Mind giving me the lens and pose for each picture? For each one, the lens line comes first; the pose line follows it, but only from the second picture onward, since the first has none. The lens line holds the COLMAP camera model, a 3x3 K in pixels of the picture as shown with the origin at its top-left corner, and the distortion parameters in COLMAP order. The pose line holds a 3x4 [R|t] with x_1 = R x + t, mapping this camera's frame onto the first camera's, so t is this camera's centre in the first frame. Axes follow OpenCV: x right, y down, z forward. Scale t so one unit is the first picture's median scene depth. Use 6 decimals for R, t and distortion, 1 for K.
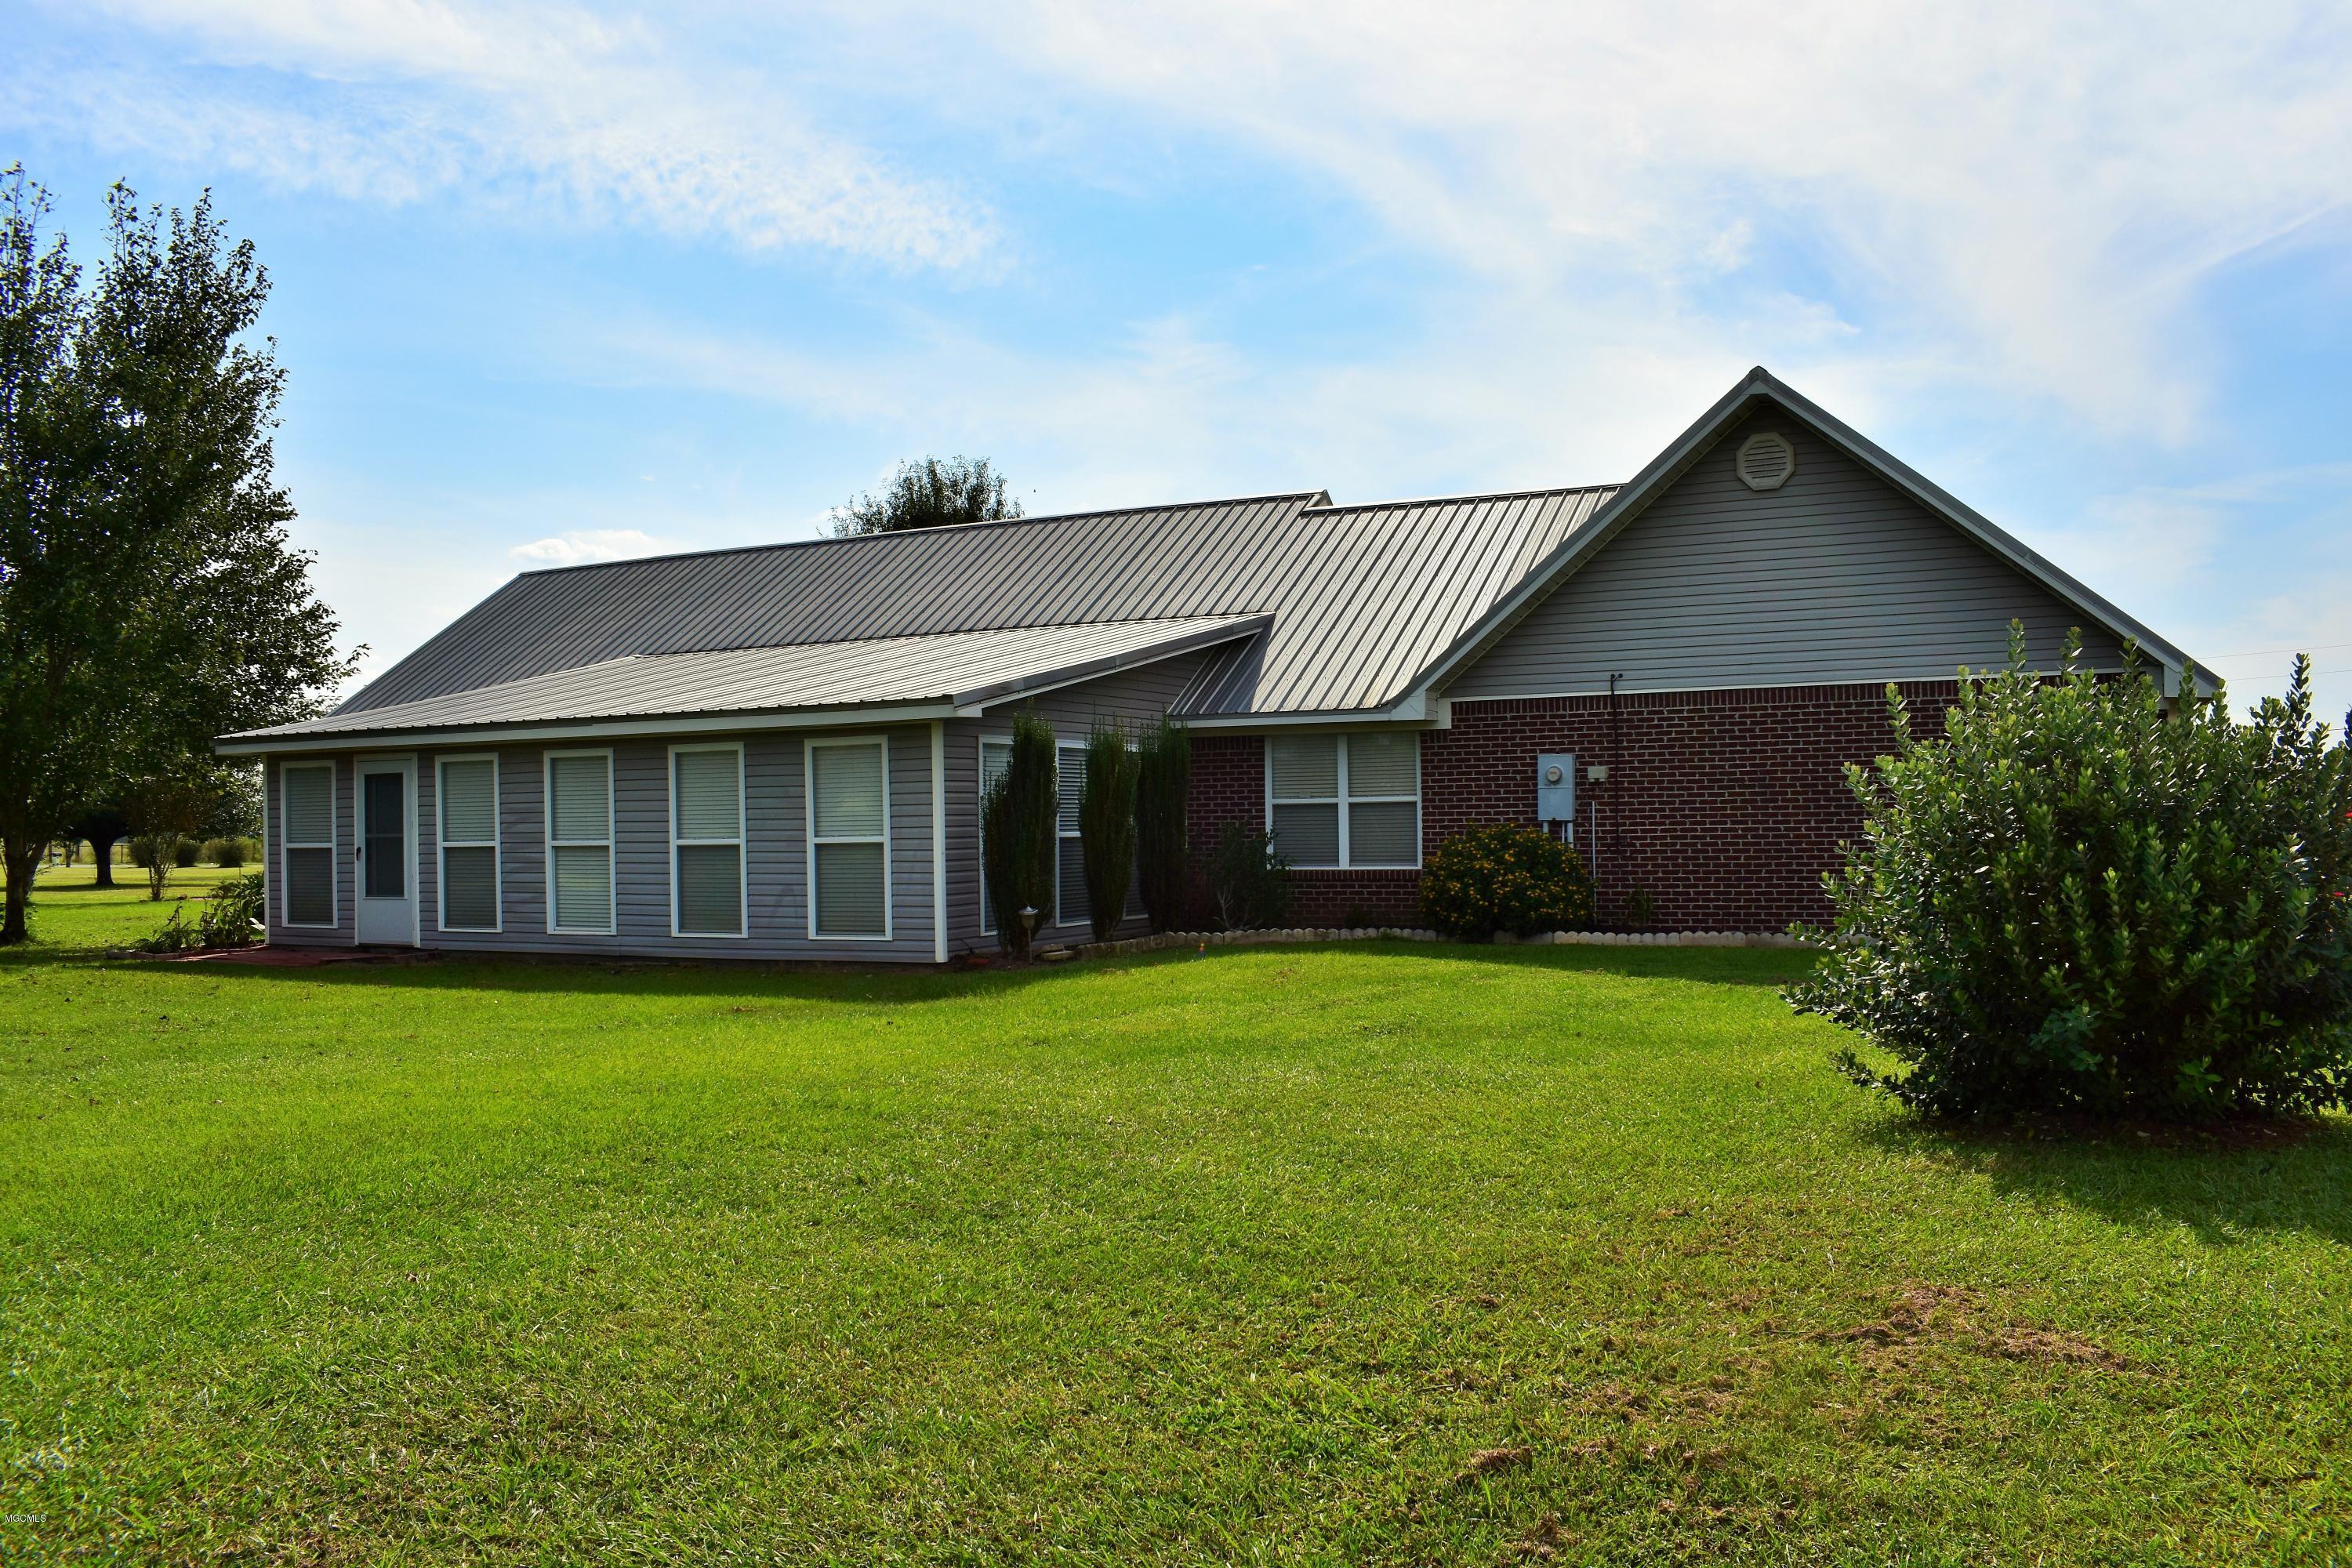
lens RADIAL K [[1864.1, 0, 1178.8], [0, 1864.1, 795.8], [0, 0, 1]] dist [-0.095059, 0.006320]
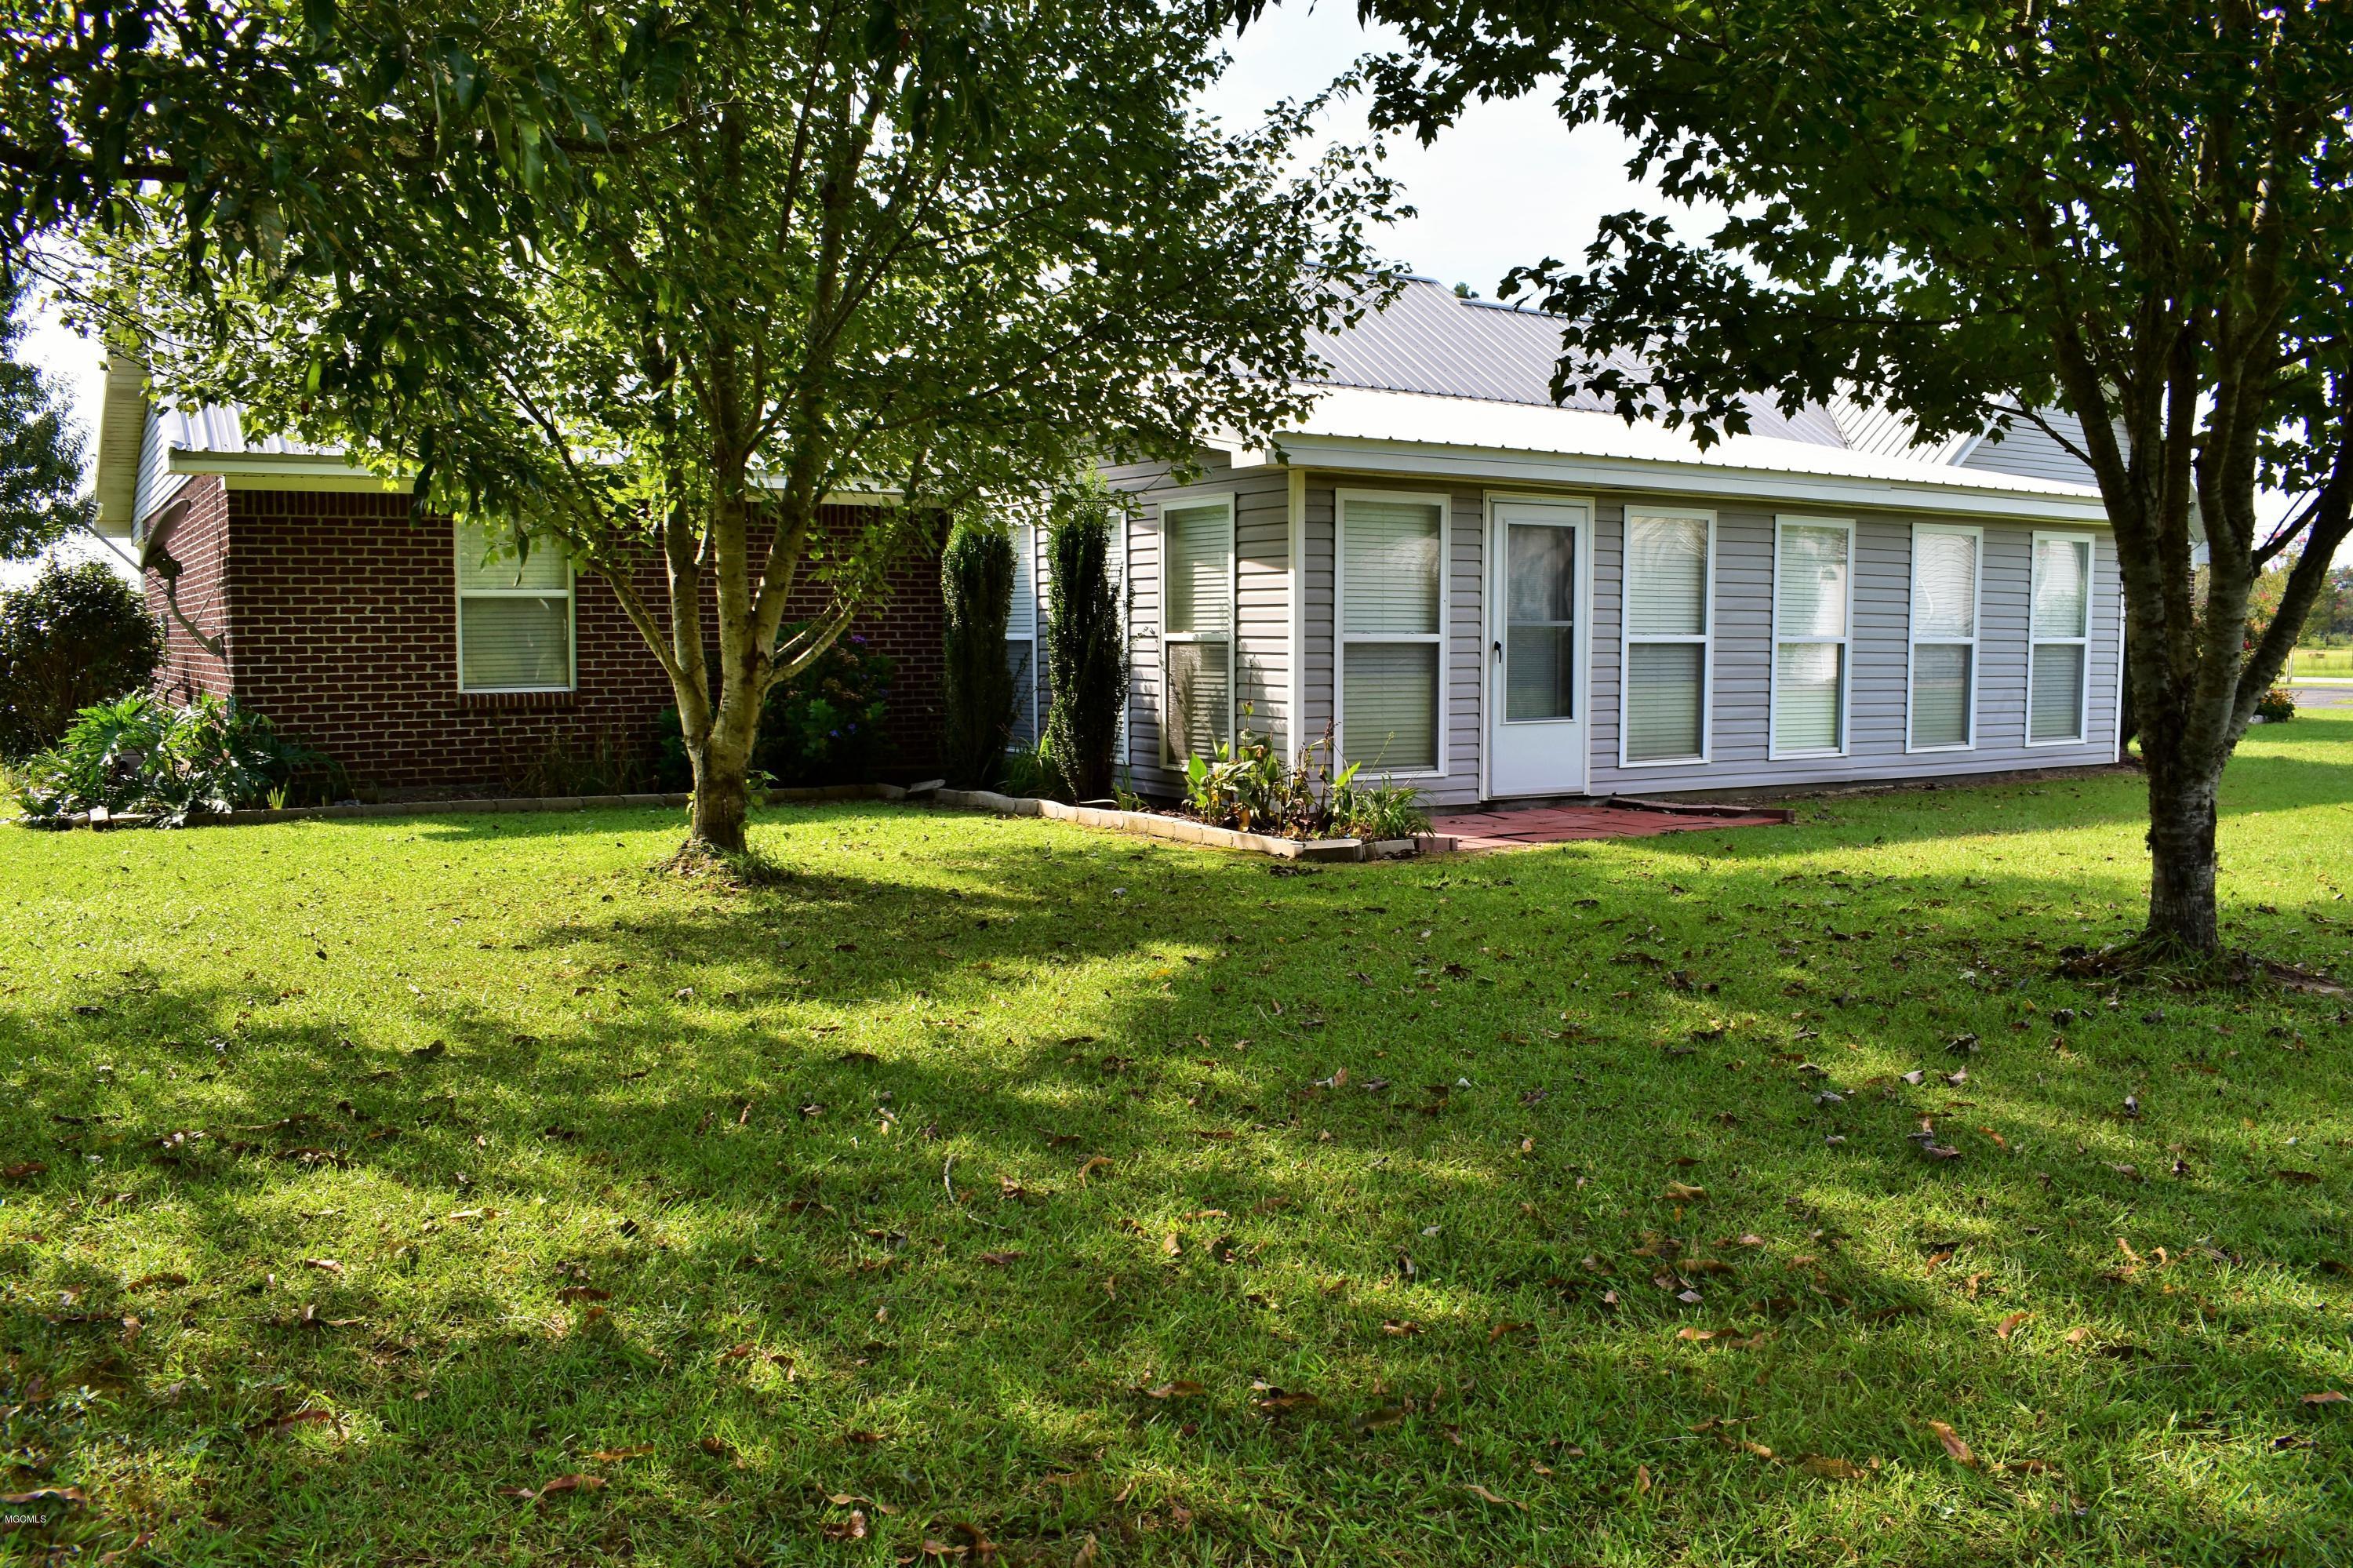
lens RADIAL K [[1864.9, 0, 1179.3], [0, 1864.9, 795.8], [0, 0, 1]] dist [-0.095059, 0.006320]
pose [[0.534070, -0.058954, 0.843382, -1.099693], [-0.021758, 0.996277, 0.083420, 0.031806], [-0.845160, -0.062903, 0.530799, 0.799109]]
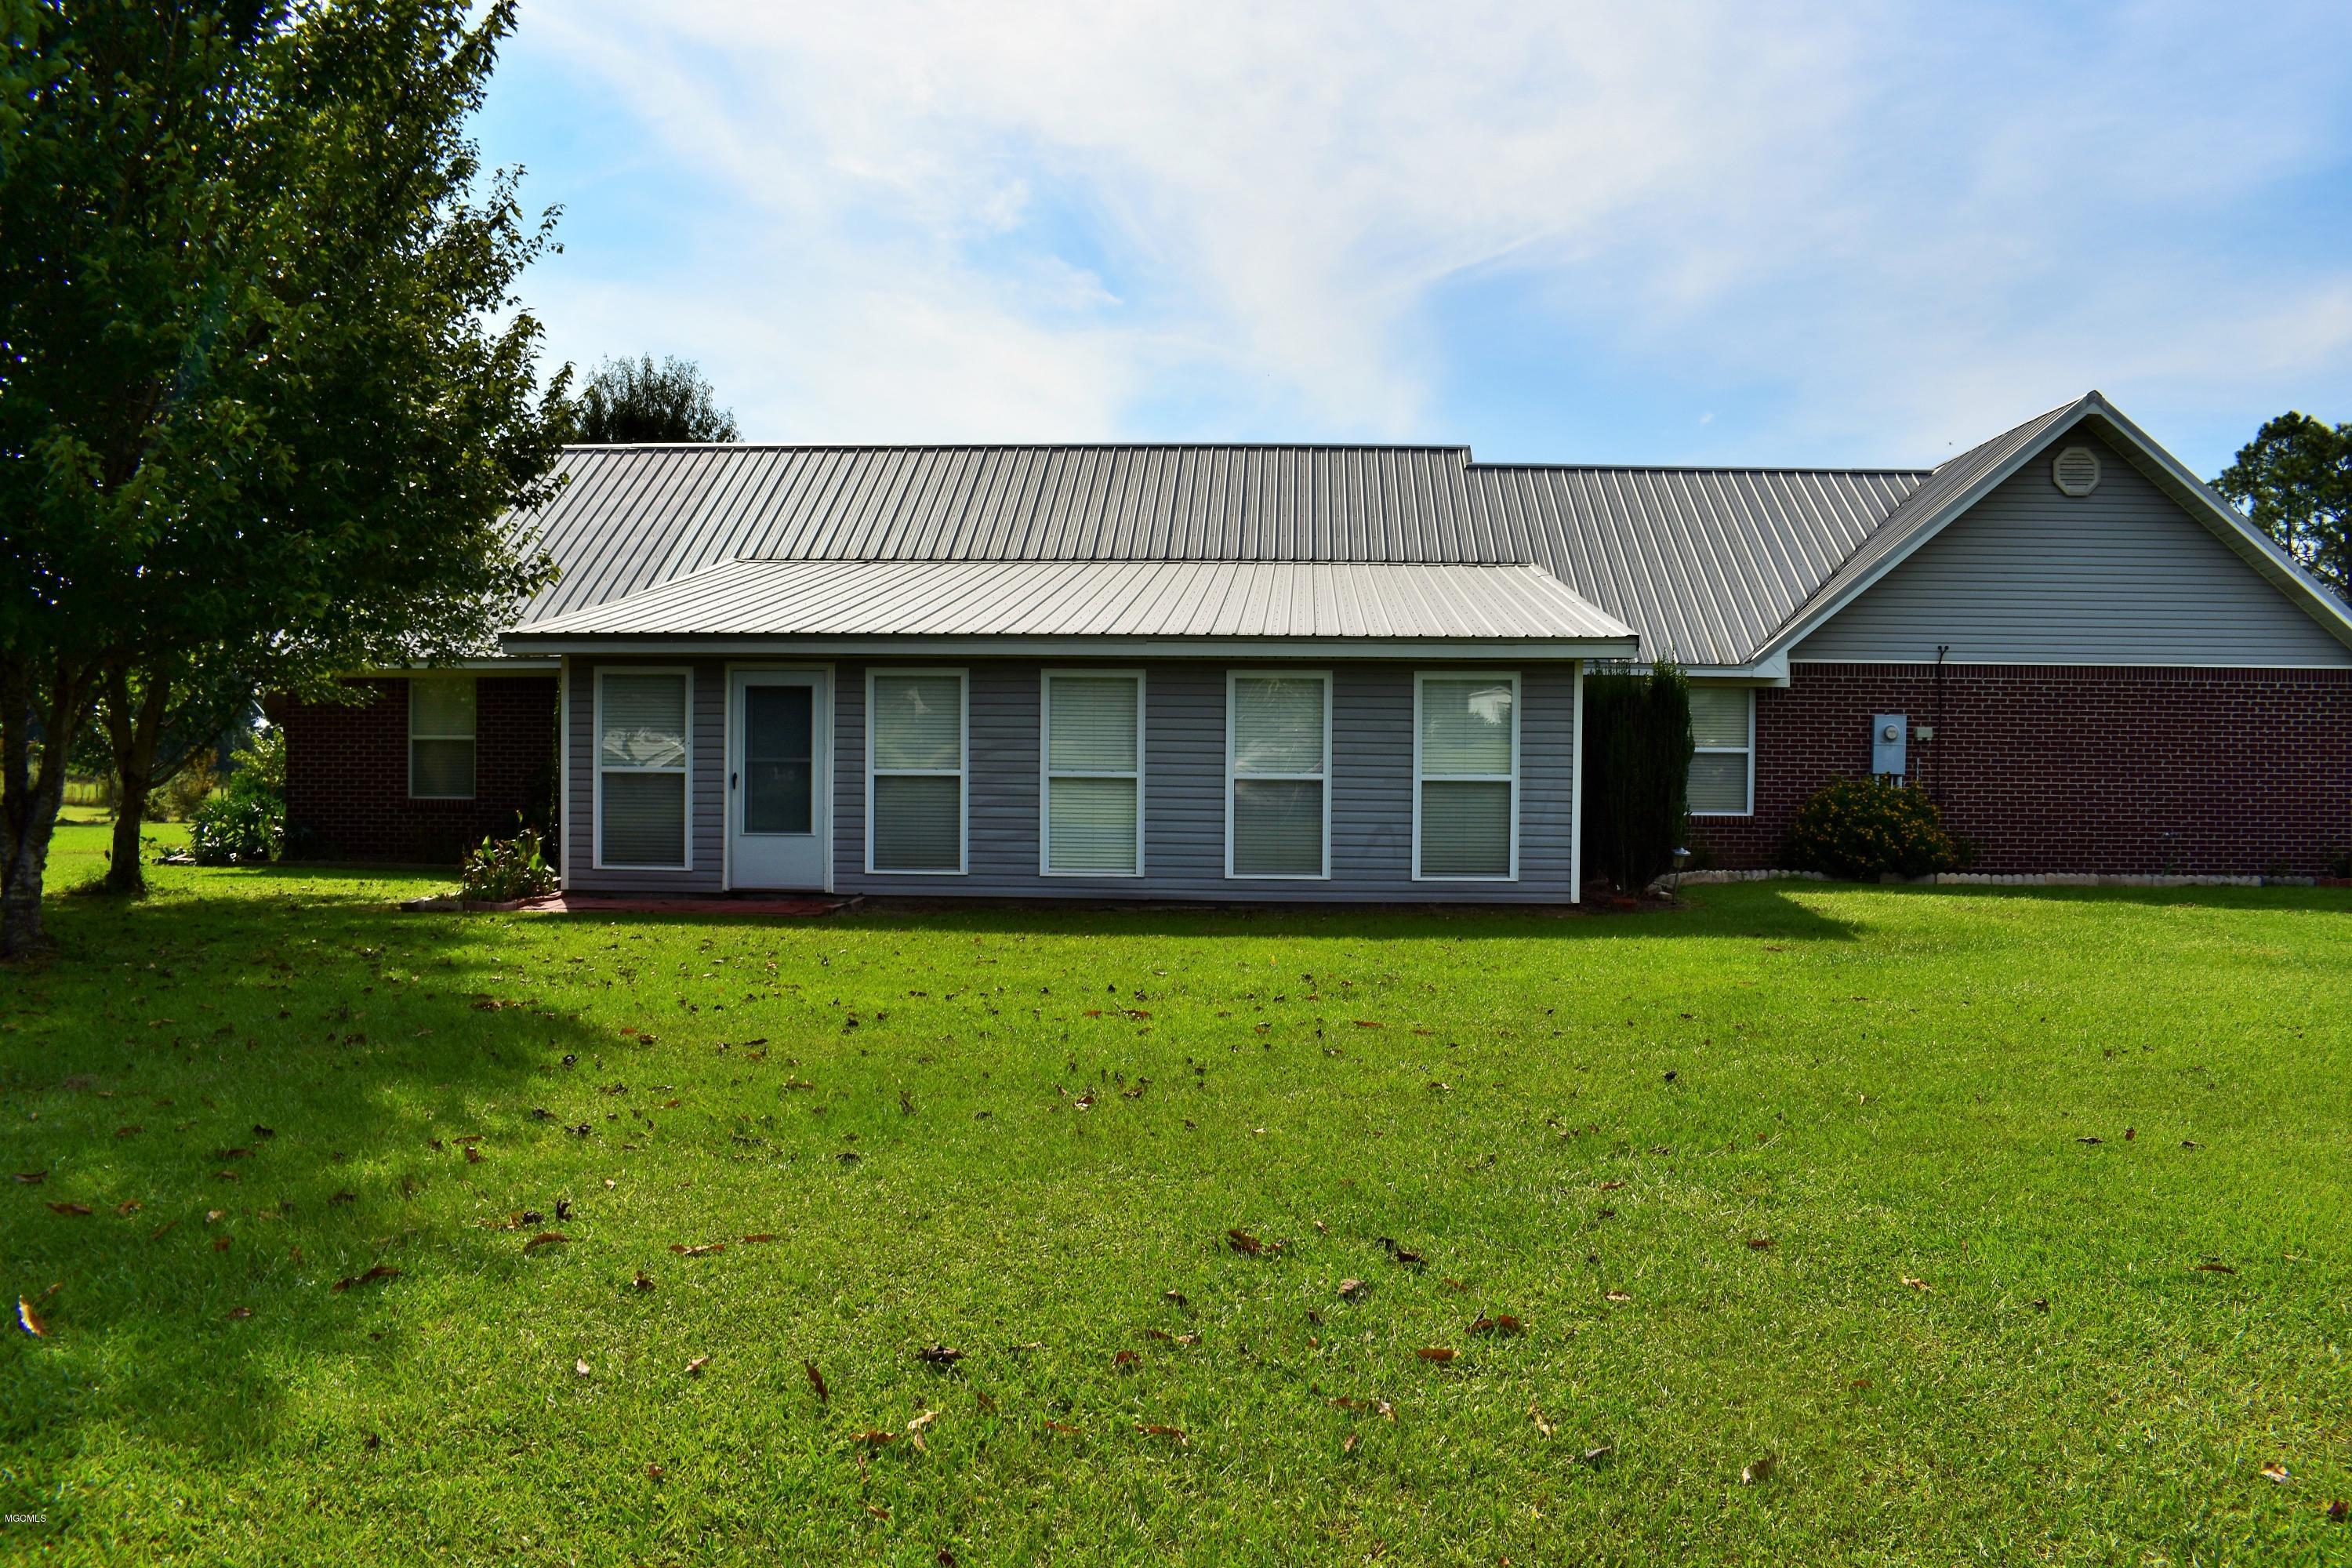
lens RADIAL K [[1864.1, 0, 1178.8], [0, 1864.1, 795.8], [0, 0, 1]] dist [-0.095059, 0.006320]
pose [[0.922022, 0.018486, 0.386697, -0.623944], [-0.030395, 0.999233, 0.024704, 0.012184], [-0.385944, -0.034531, 0.921876, 0.145550]]
